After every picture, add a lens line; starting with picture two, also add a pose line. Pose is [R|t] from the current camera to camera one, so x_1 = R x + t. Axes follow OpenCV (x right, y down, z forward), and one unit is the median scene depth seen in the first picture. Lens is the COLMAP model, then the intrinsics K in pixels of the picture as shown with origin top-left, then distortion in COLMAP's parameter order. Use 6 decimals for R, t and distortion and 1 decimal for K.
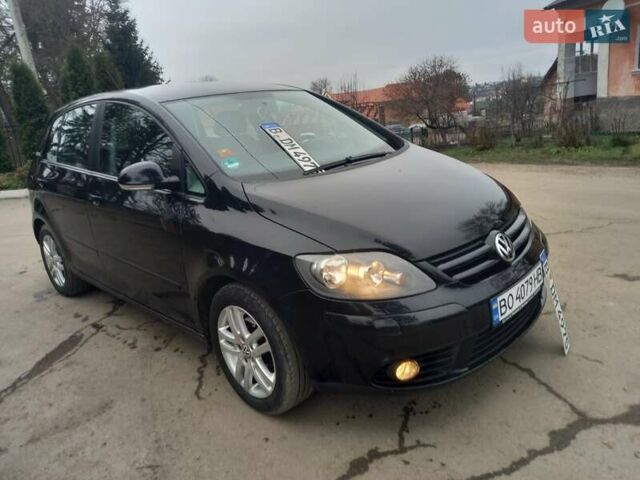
lens RADIAL K [[472.7, 0, 320.0], [0, 472.7, 240.0], [0, 0, 1]] dist [0.057916, -0.001296]
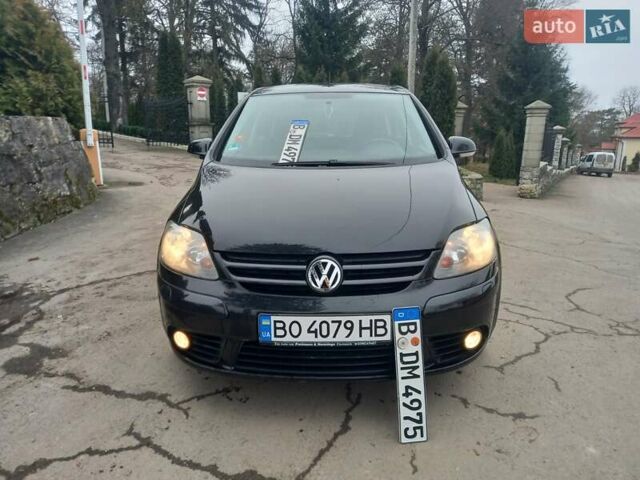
lens RADIAL K [[461.2, 0, 317.1], [0, 461.2, 239.2], [0, 0, 1]] dist [0.036760, -0.003752]
pose [[0.664215, 0.269392, -0.697314, 1.051042], [-0.270406, 0.956227, 0.111846, -0.154576], [0.696921, 0.114269, 0.707986, 0.404475]]
